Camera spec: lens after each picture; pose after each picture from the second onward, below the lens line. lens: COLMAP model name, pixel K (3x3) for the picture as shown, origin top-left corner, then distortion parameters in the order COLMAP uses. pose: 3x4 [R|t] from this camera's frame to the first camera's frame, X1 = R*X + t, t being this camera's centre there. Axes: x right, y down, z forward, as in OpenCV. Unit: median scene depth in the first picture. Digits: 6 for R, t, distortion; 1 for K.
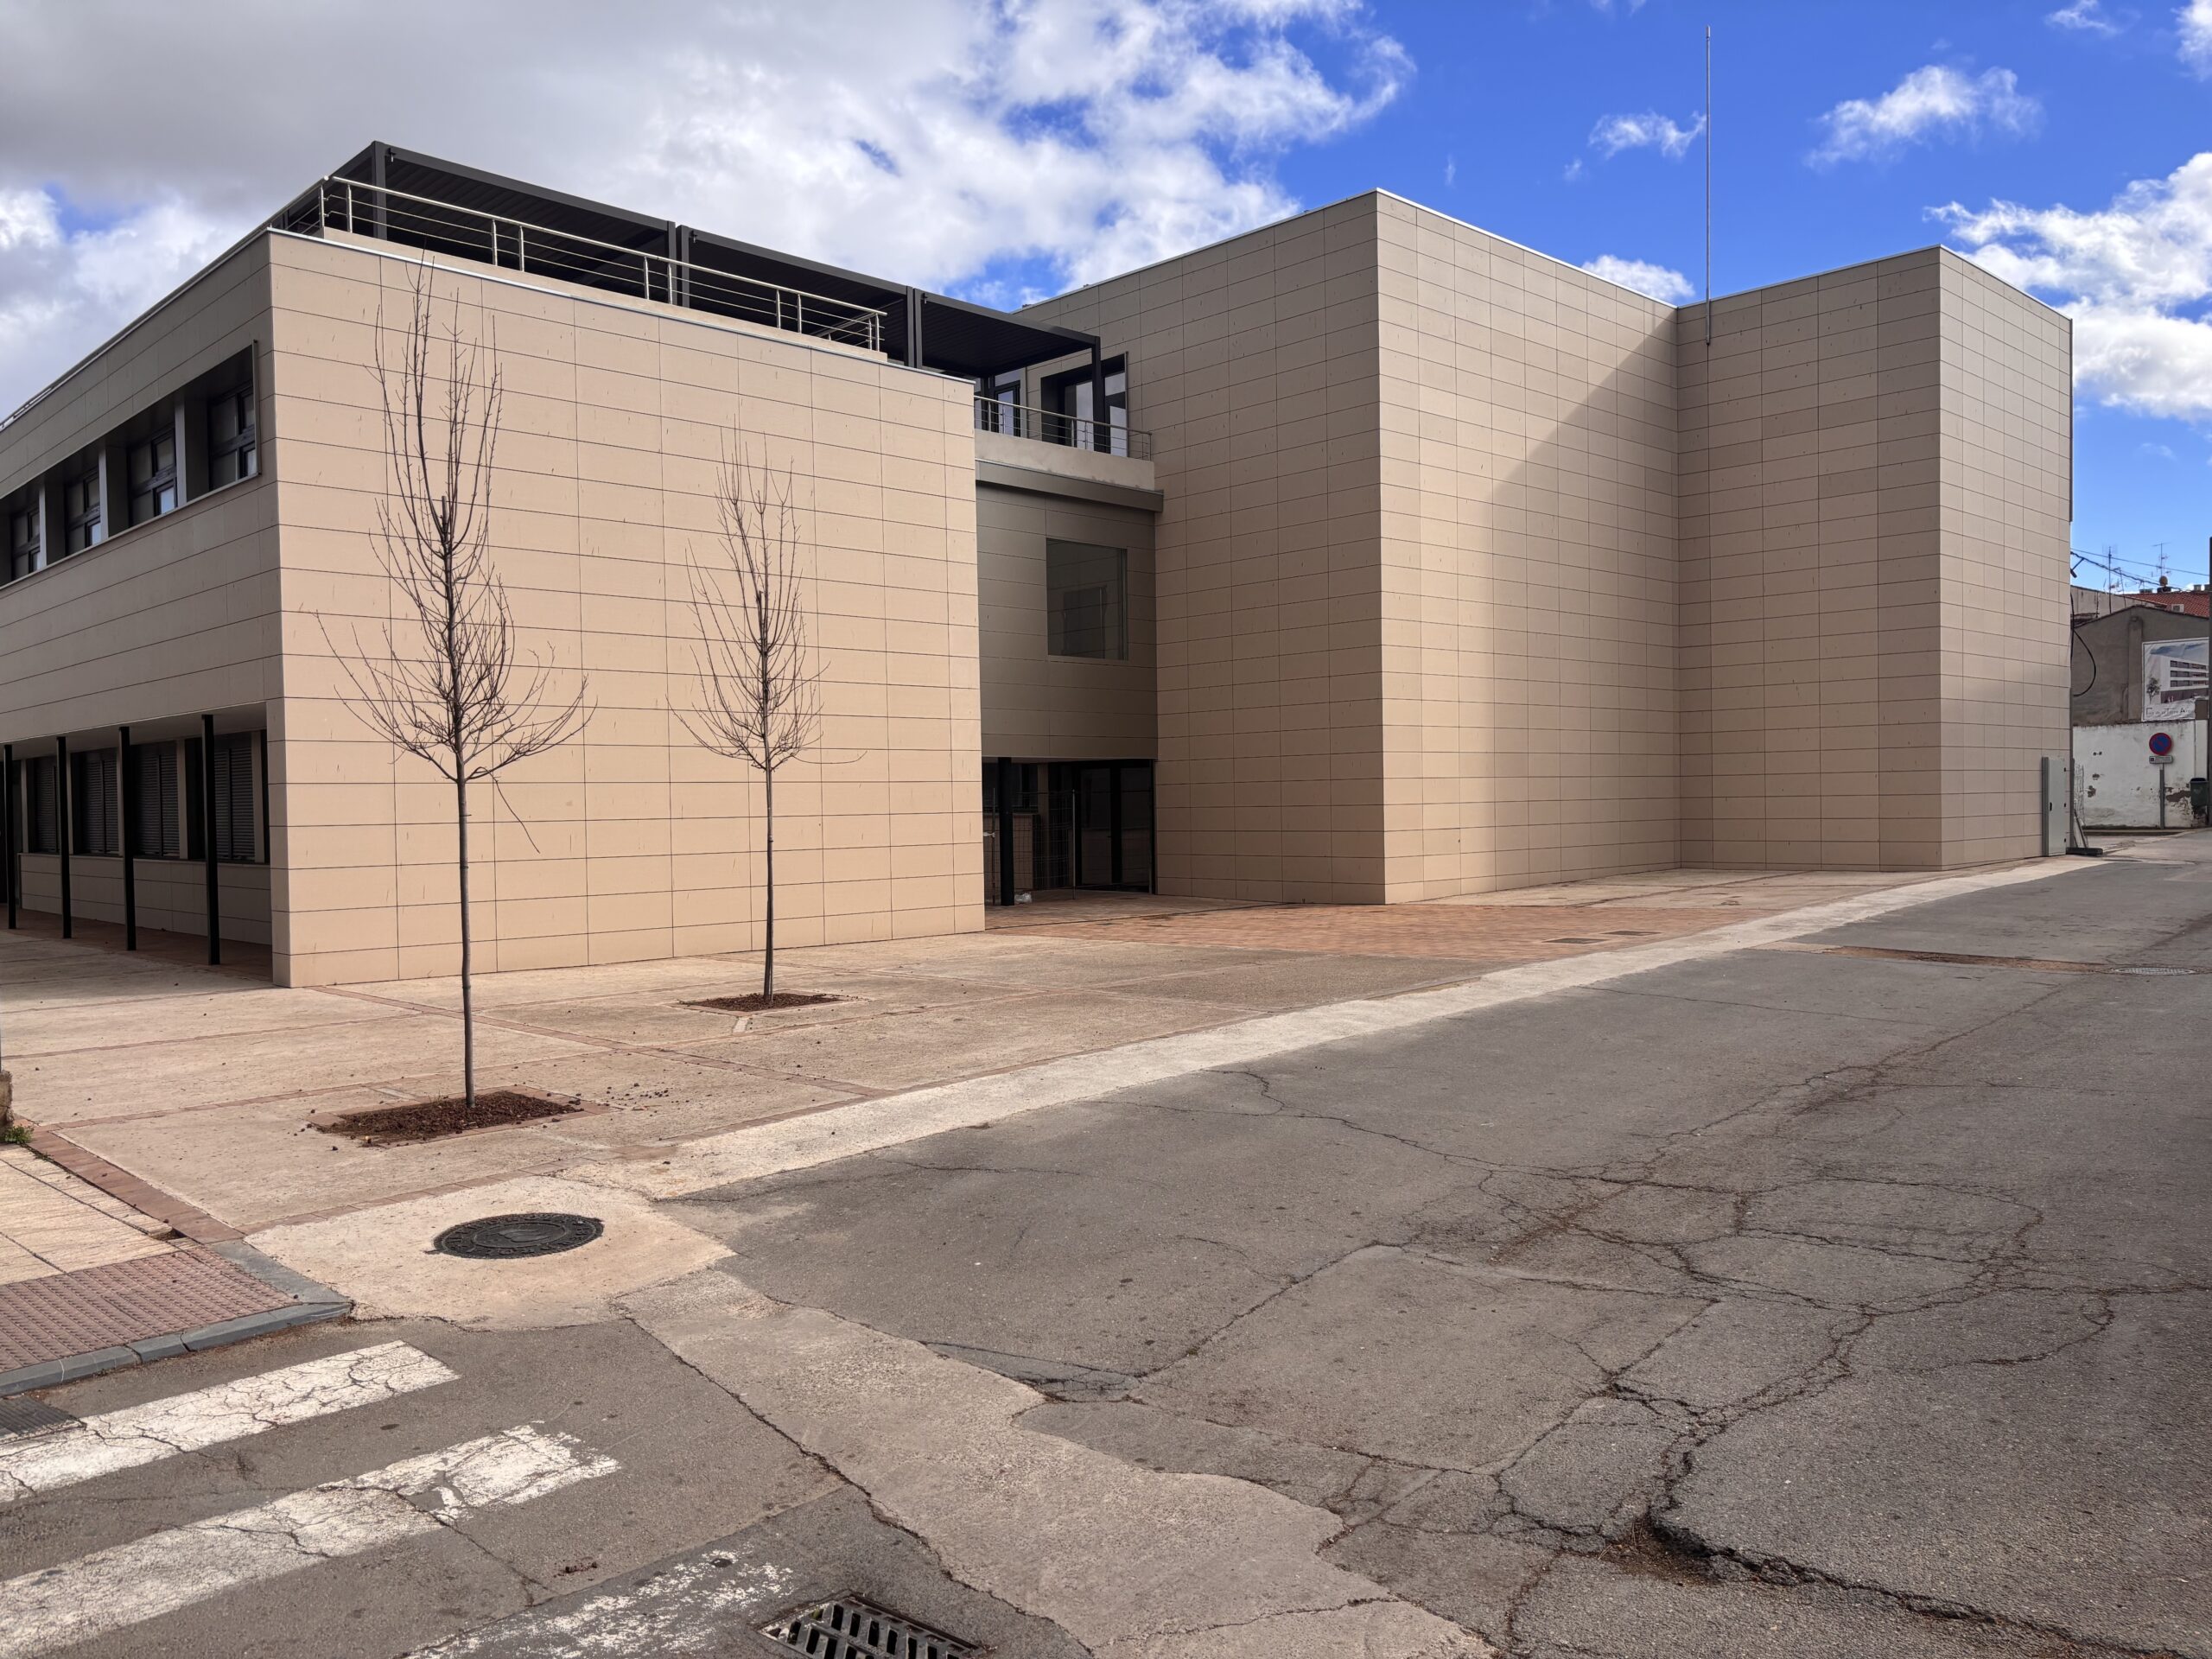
lens RADIAL K [[1692.8, 0, 1106.0], [0, 1692.8, 829.5], [0, 0, 1]] dist [0.025966, -0.007749]
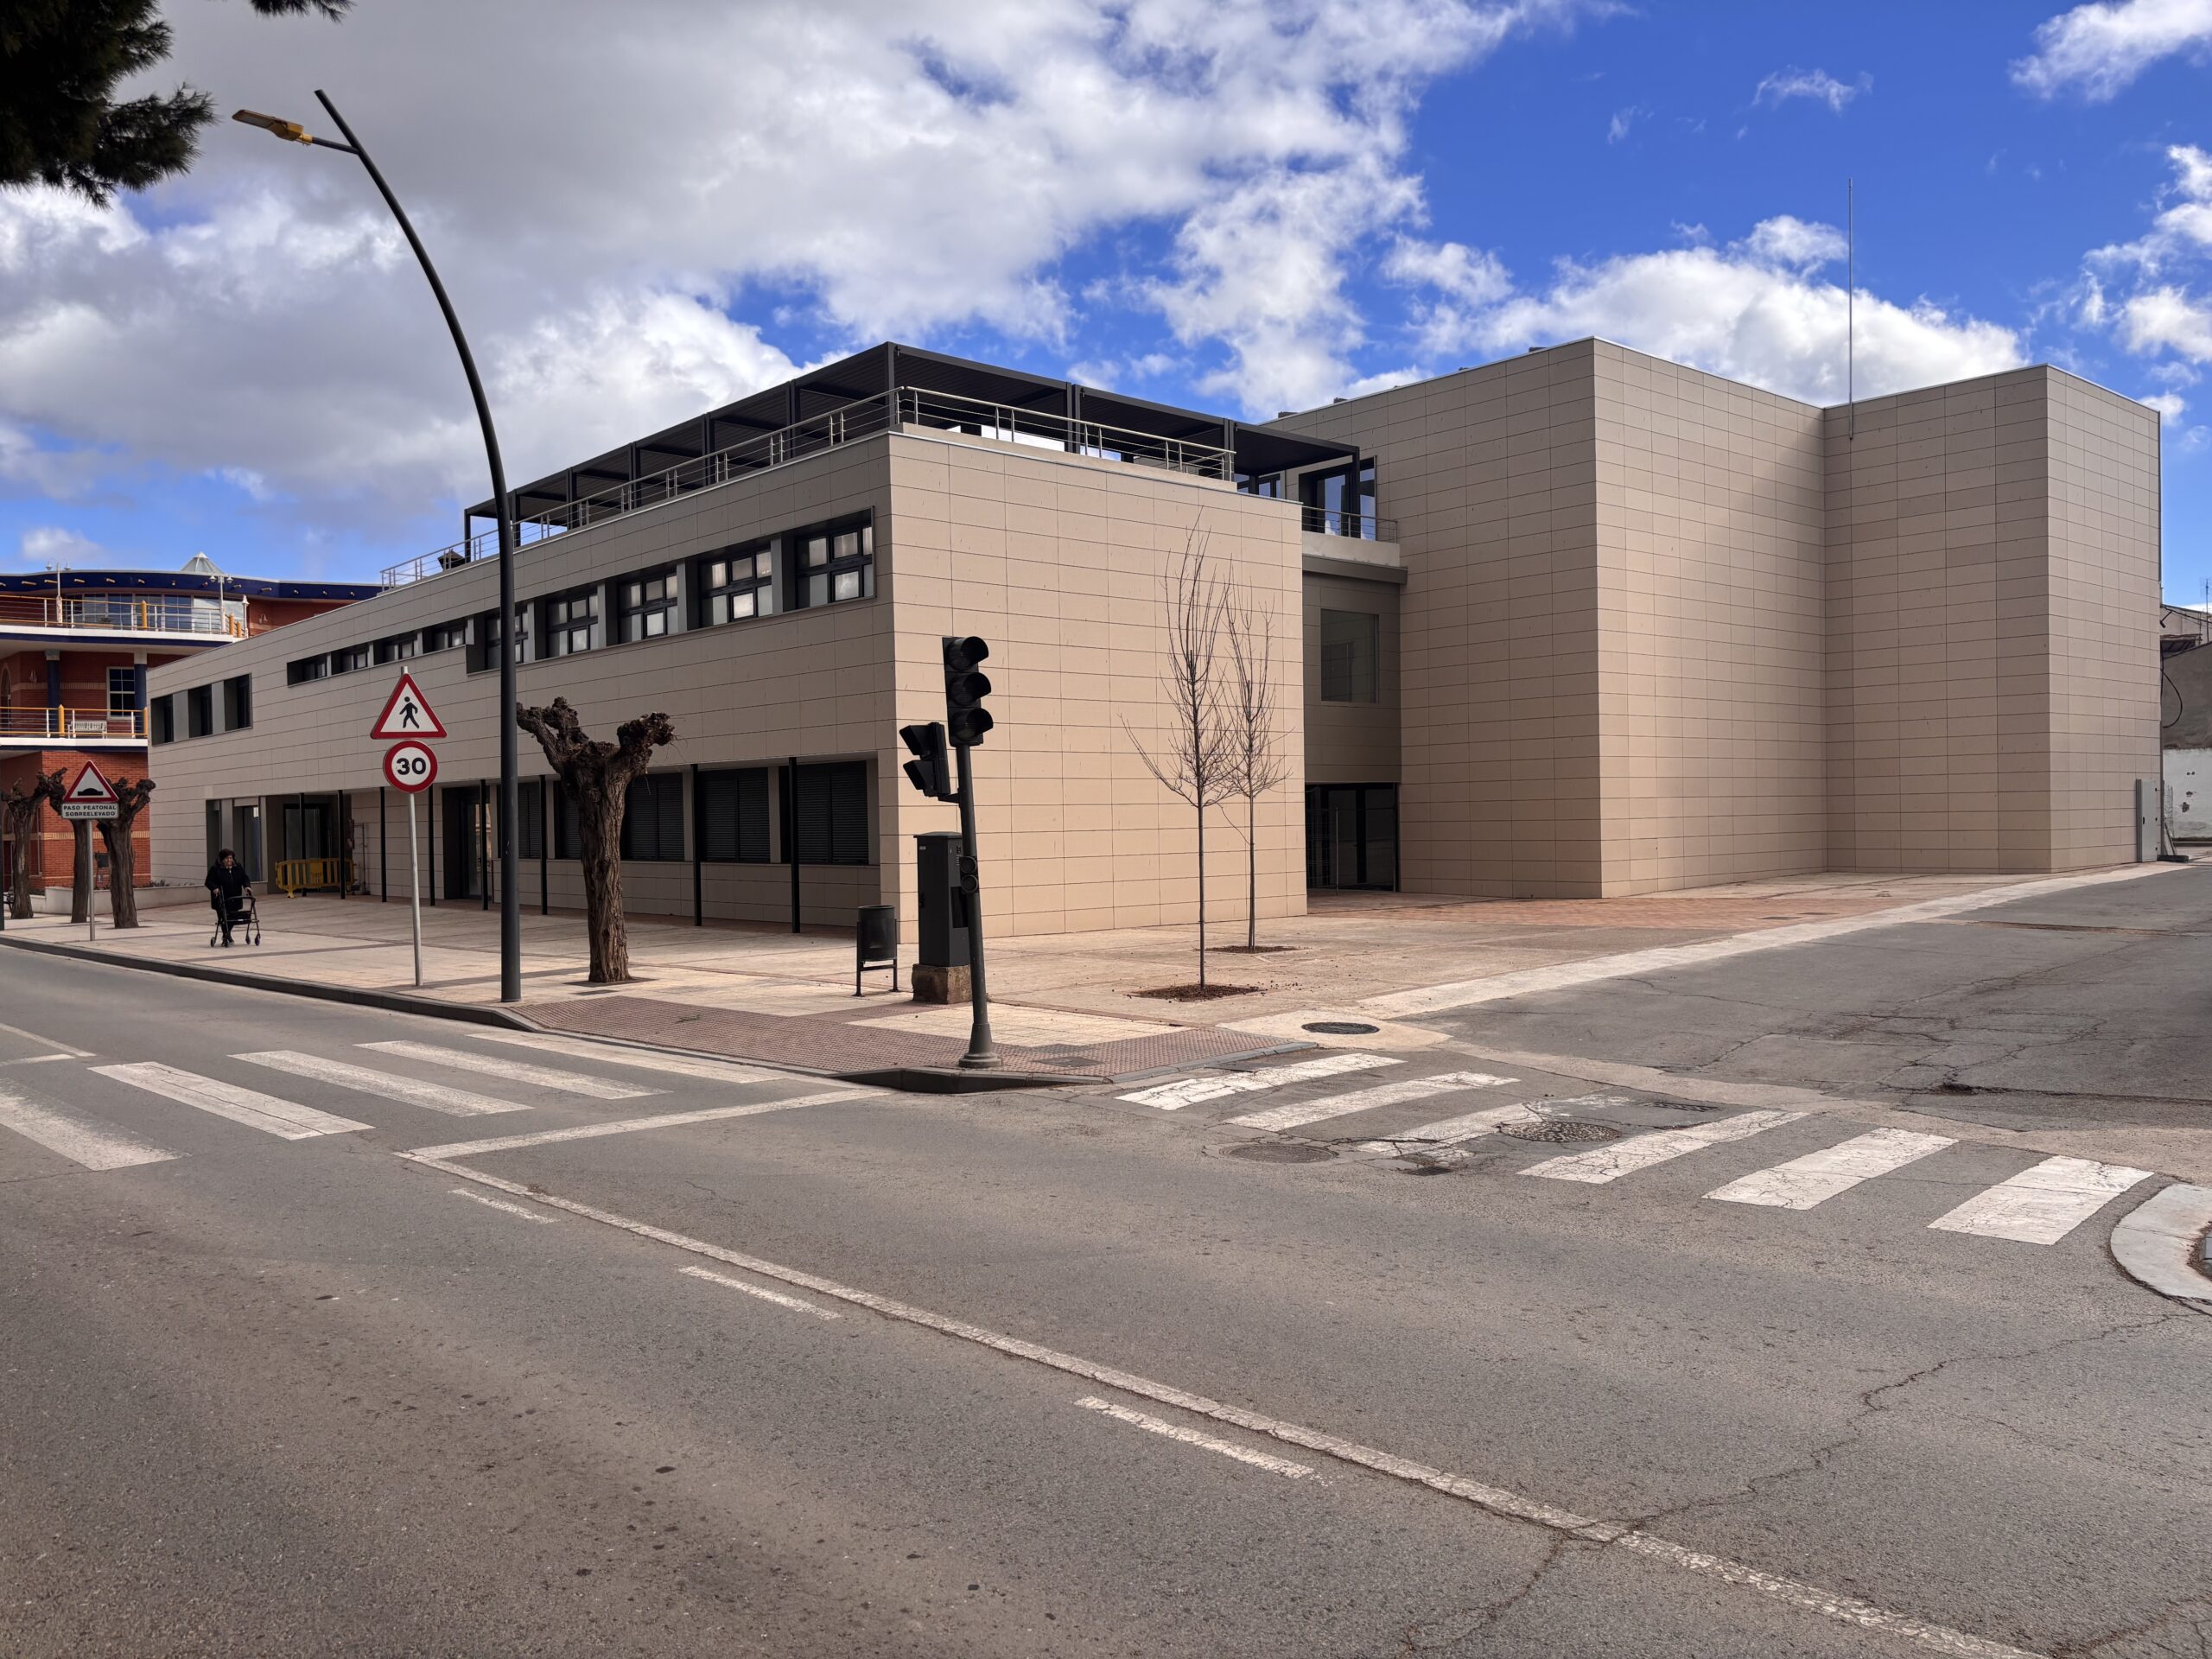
lens RADIAL K [[1681.9, 0, 1099.1], [0, 1681.9, 838.7], [0, 0, 1]] dist [0.003360, 0.004380]
pose [[0.998407, -0.000349, -0.056416, -0.135043], [0.000152, 0.999994, -0.003481, 0.003954], [0.056417, 0.003467, 0.998401, -0.270166]]
